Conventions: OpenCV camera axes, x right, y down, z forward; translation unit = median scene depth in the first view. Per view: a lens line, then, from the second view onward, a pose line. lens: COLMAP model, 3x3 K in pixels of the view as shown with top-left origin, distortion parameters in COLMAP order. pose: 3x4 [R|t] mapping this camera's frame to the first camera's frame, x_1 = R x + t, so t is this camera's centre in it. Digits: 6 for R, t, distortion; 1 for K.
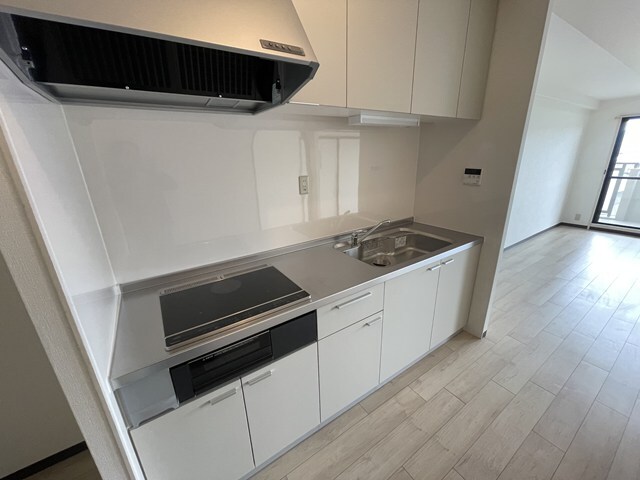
lens RADIAL K [[256.8, 0, 318.1], [0, 256.8, 237.4], [0, 0, 1]] dist [-0.000016, -0.000483]
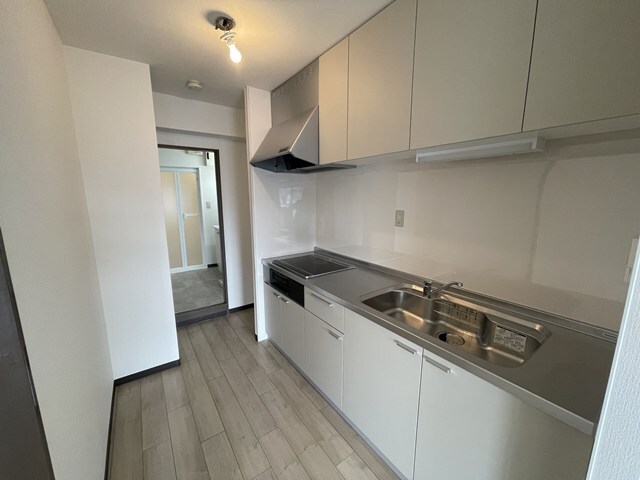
lens RADIAL K [[256.8, 0, 323.1], [0, 256.8, 239.8], [0, 0, 1]] dist [-0.000016, -0.000483]
pose [[0.055489, 0.196889, -0.978854, 1.181065], [-0.311355, 0.934892, 0.170396, -0.233239], [0.948672, 0.295316, 0.113178, 0.658741]]
